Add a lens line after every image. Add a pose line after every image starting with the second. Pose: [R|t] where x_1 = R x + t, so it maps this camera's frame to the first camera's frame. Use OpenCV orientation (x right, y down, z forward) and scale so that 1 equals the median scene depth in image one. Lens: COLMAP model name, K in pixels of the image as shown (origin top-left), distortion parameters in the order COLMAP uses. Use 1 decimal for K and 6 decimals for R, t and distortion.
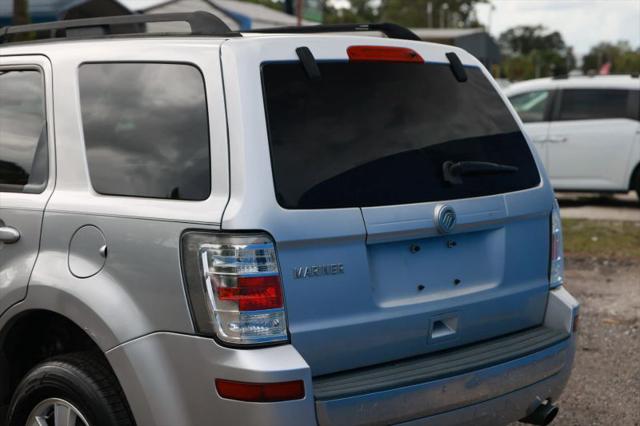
lens RADIAL K [[1248.3, 0, 320.0], [0, 1248.3, 213.0], [0, 0, 1]] dist [-0.042748, 0.068891]
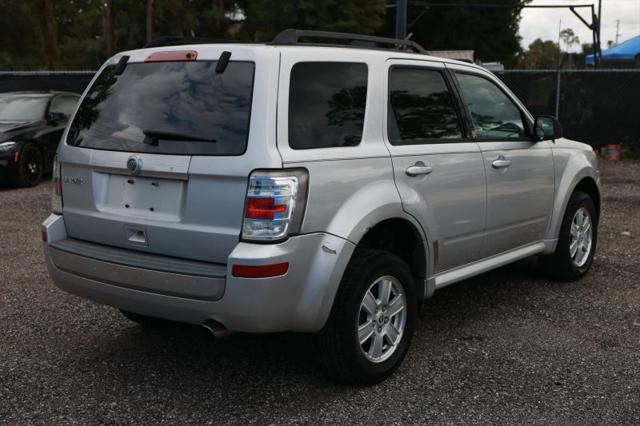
lens RADIAL K [[825.3, 0, 320.0], [0, 825.3, 213.0], [0, 0, 1]] dist [-0.011268, -0.014849]
pose [[0.113951, 0.141200, -0.983401, 1.164299], [-0.088770, 0.987336, 0.131479, -0.092677], [0.989513, 0.072314, 0.125042, 1.140928]]
